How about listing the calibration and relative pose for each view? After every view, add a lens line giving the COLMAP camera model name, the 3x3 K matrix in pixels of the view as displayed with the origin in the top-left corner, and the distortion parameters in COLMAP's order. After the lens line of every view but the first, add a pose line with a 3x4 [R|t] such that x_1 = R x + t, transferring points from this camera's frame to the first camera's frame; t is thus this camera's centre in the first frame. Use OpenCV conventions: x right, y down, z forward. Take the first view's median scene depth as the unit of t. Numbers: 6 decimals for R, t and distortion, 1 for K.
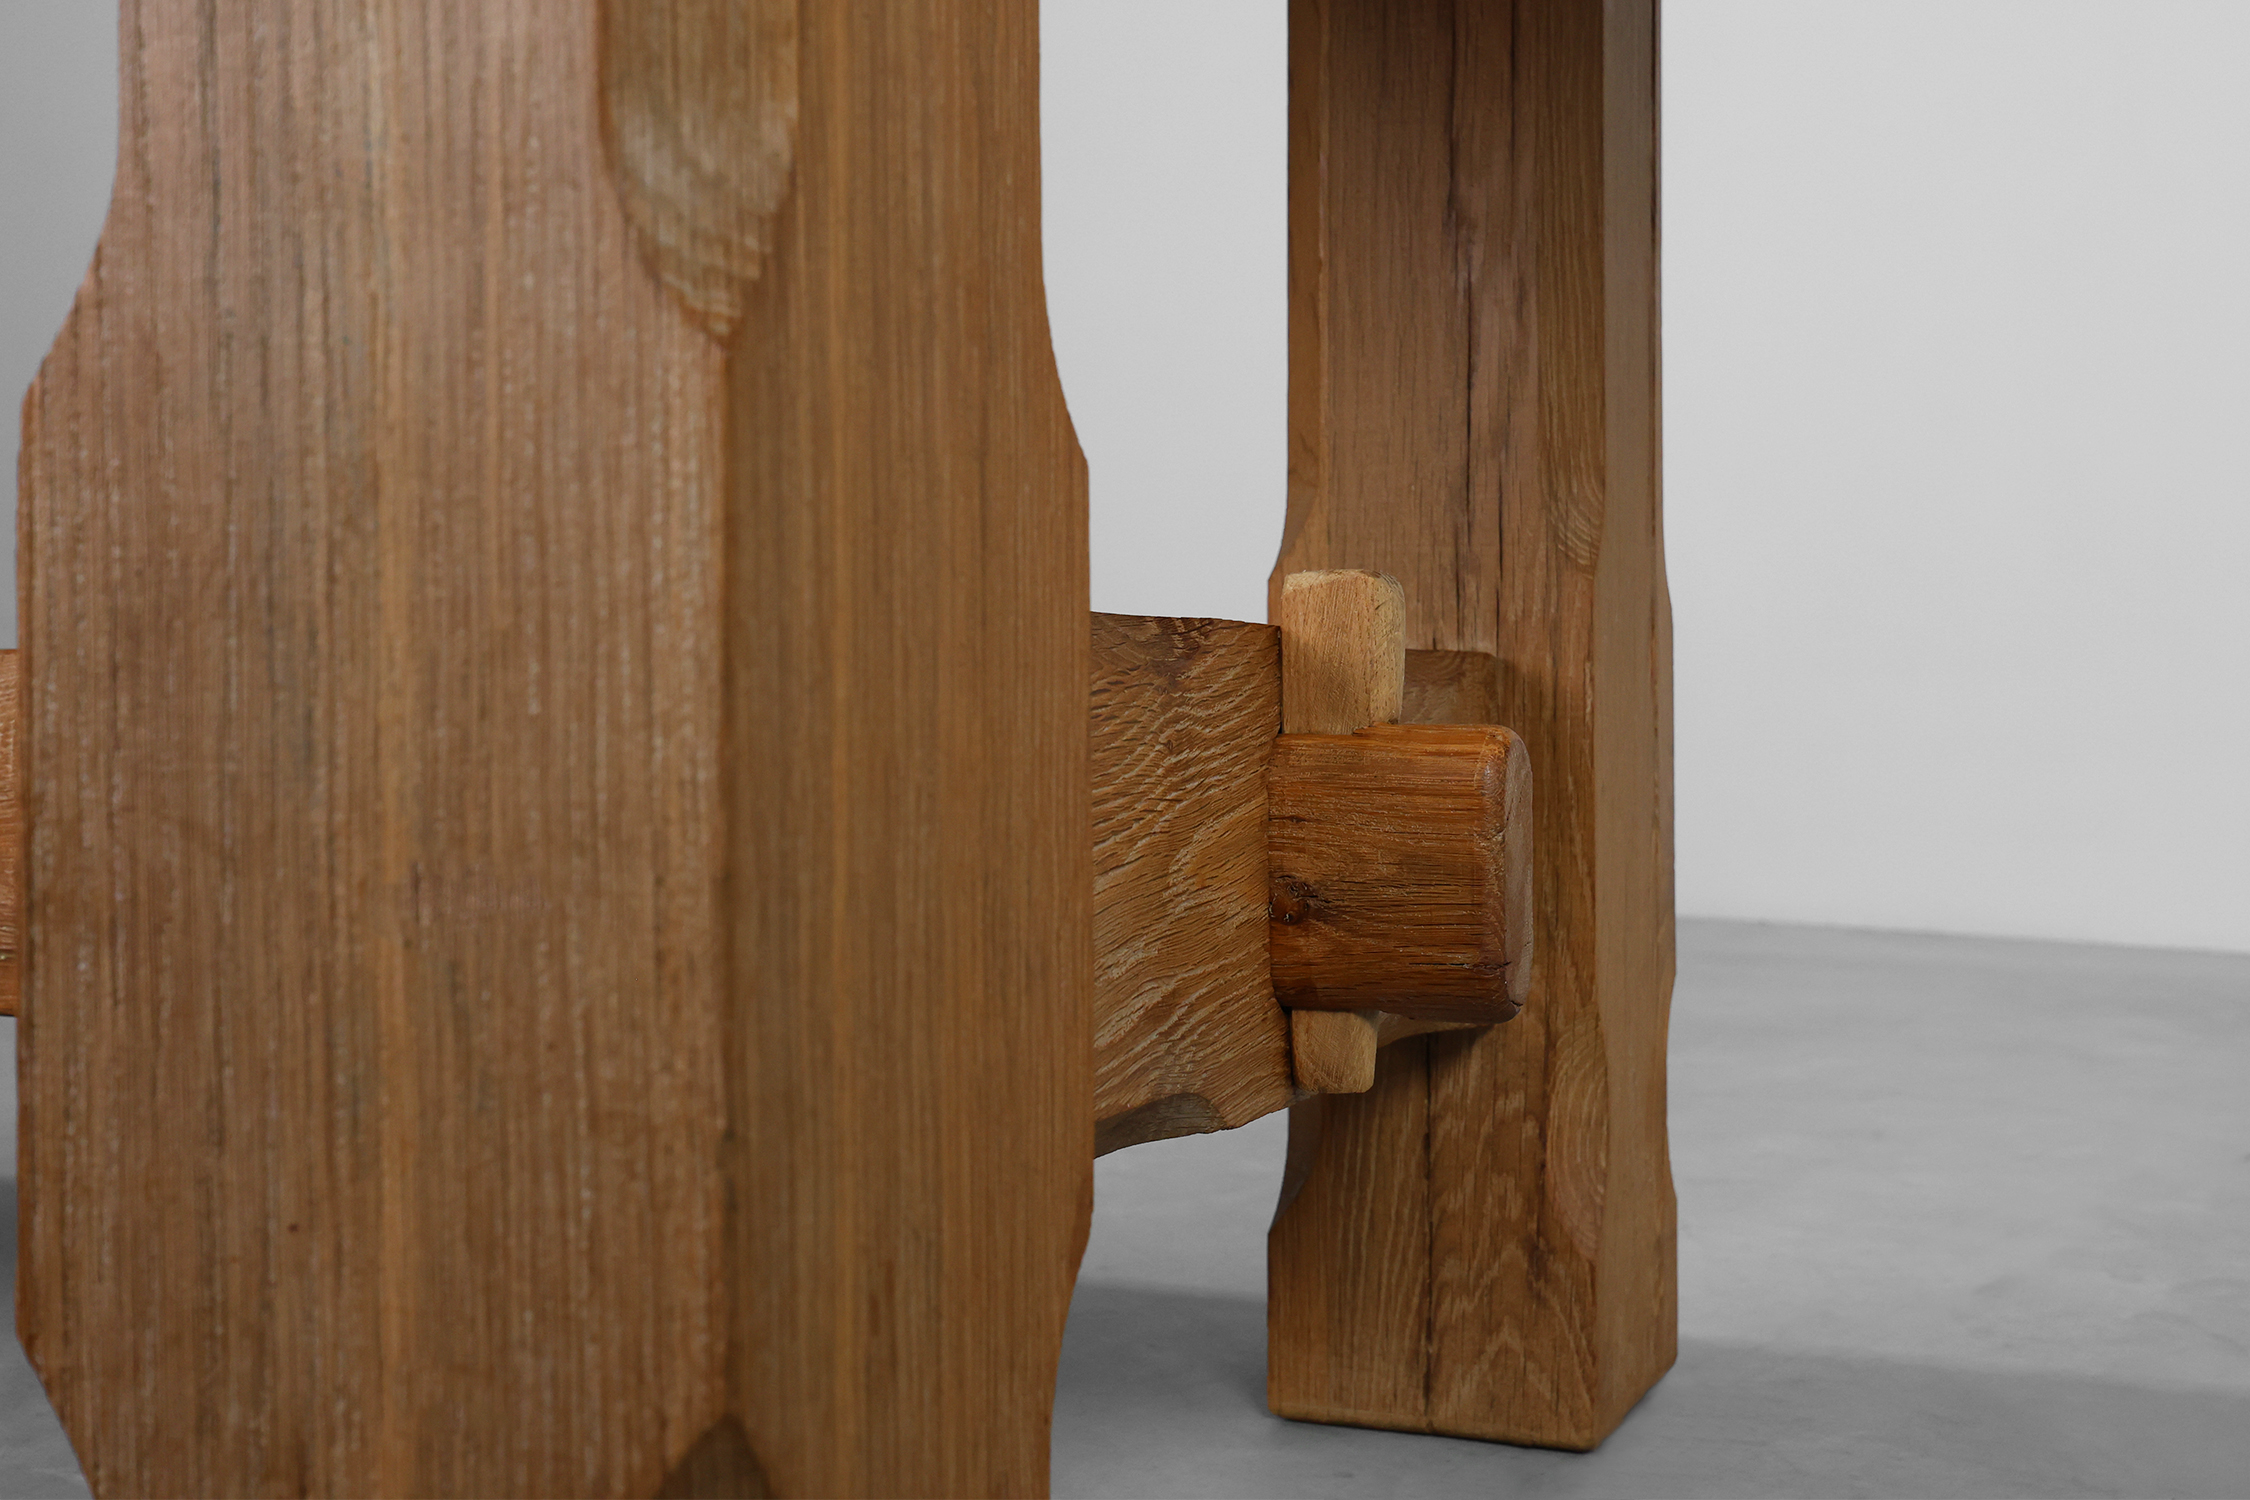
lens RADIAL K [[2388.1, 0, 1133.9], [0, 2388.1, 753.6], [0, 0, 1]] dist [0.006824, 0.000000]
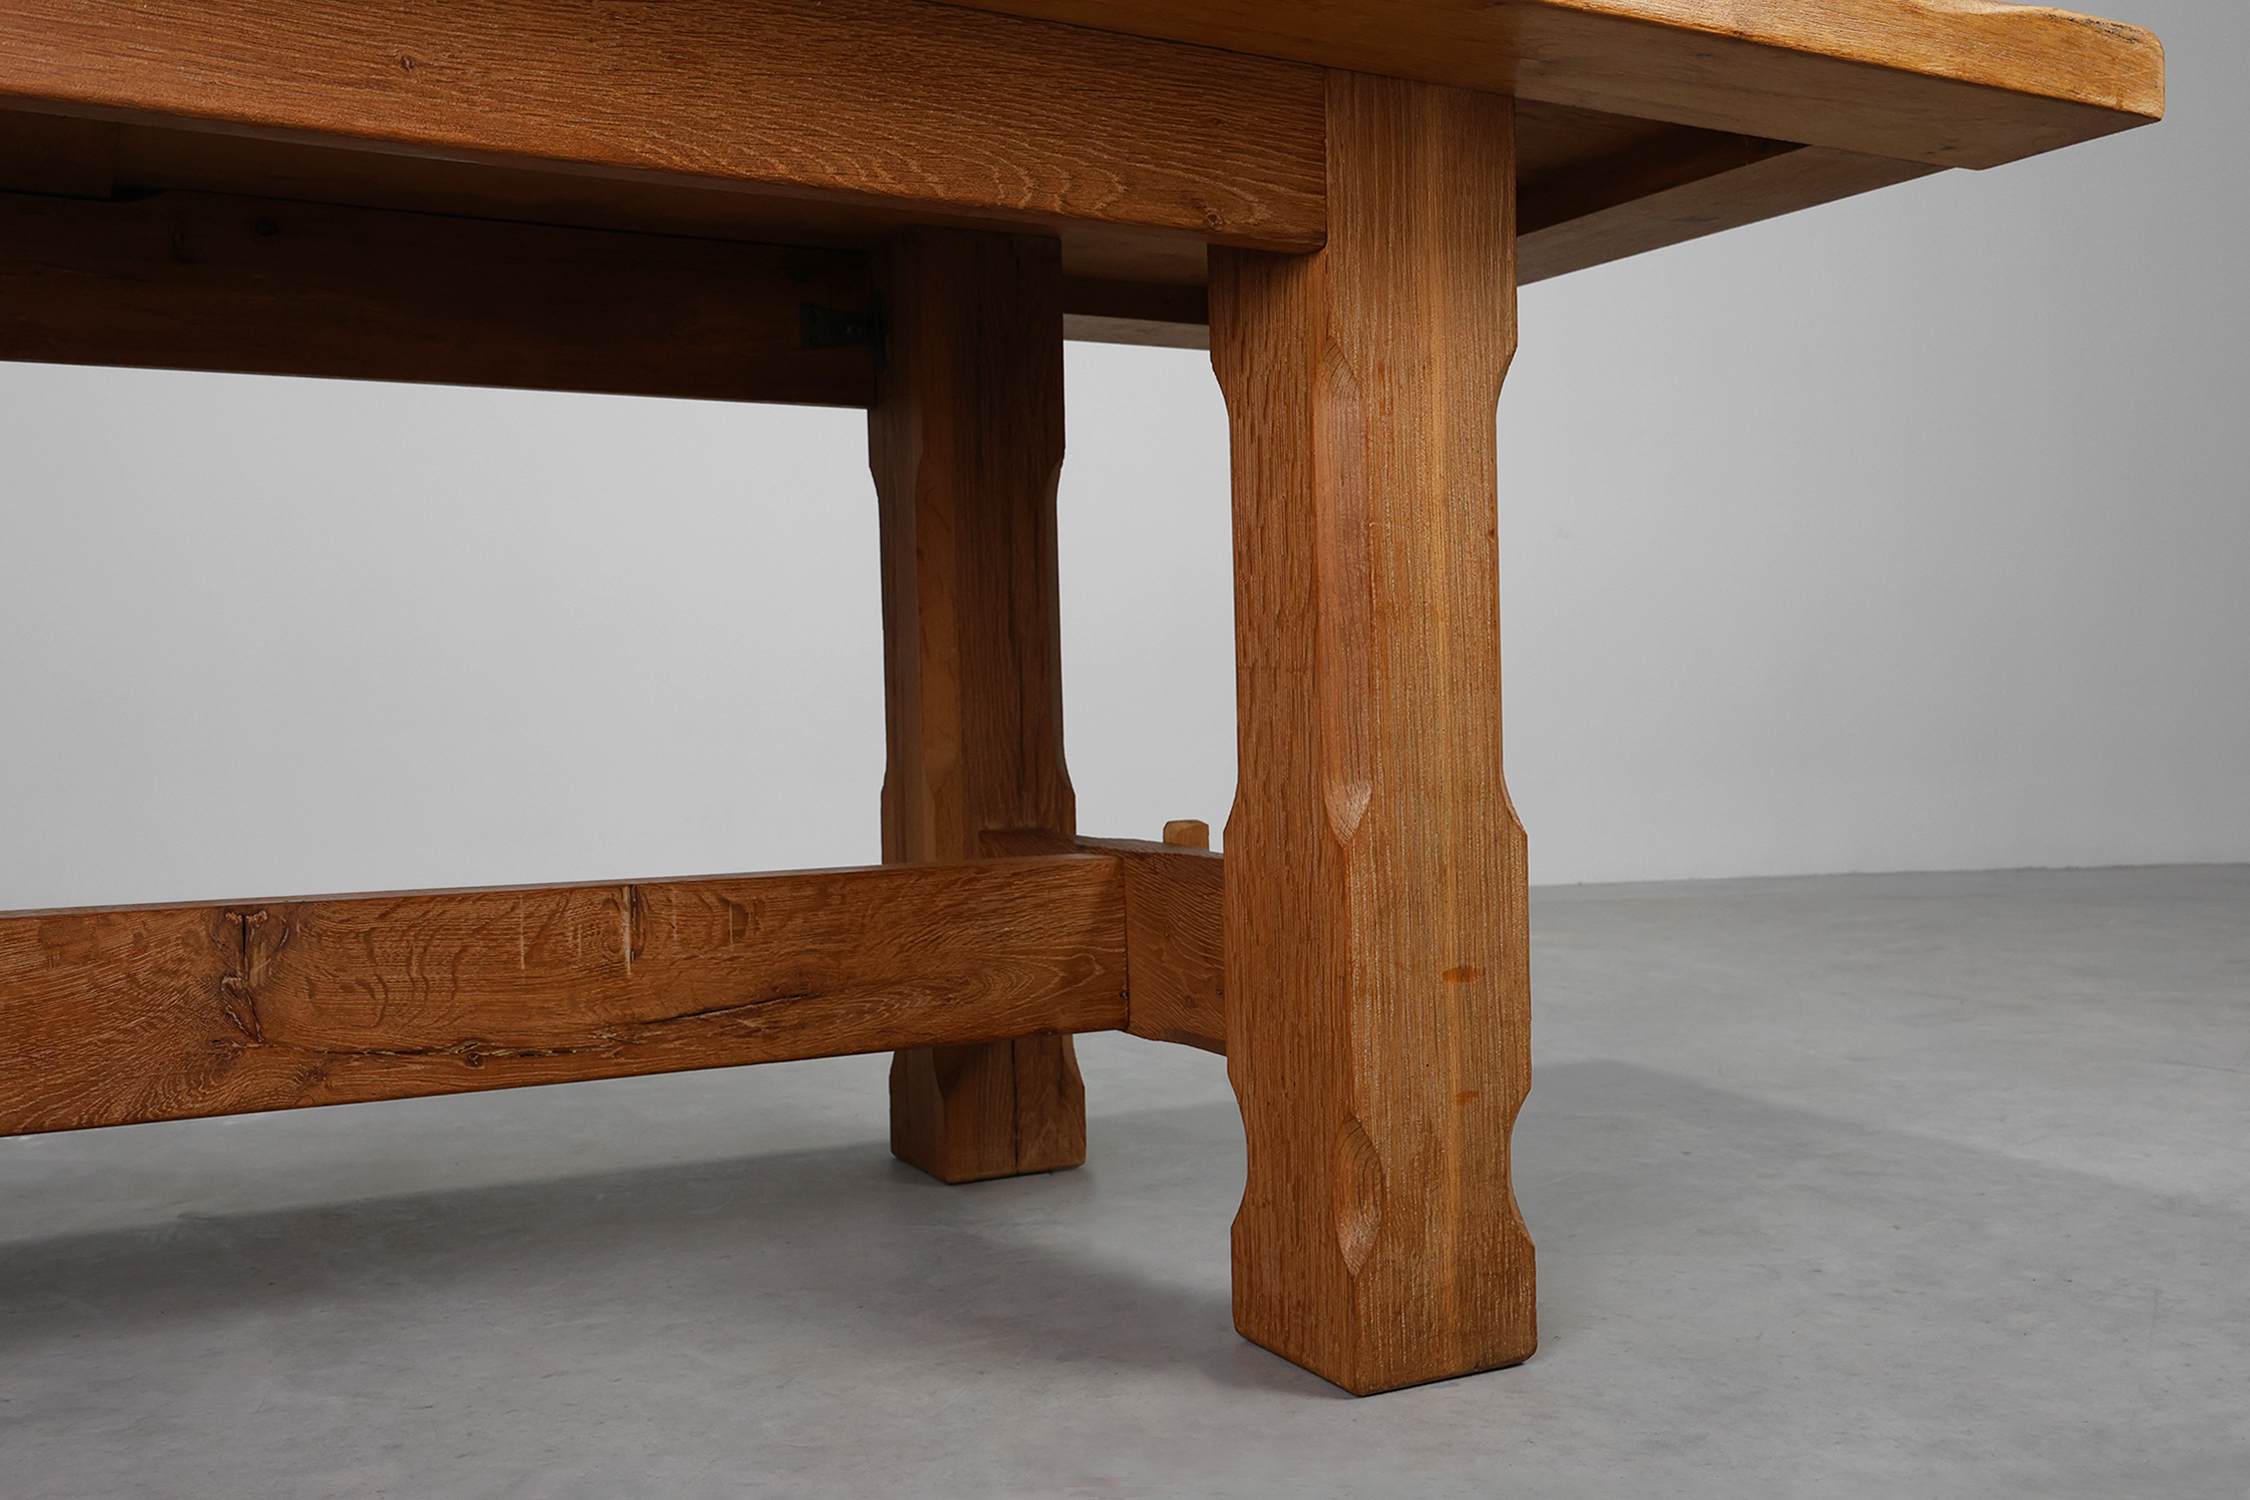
lens RADIAL K [[1975.4, 0, 1158.0], [0, 1975.4, 765.7], [0, 0, 1]] dist [-0.001436, 0.005528]
pose [[0.610739, -0.019950, 0.791581, -1.269618], [0.002085, 0.999720, 0.023587, -0.144830], [-0.791829, -0.012755, 0.610609, -0.234861]]
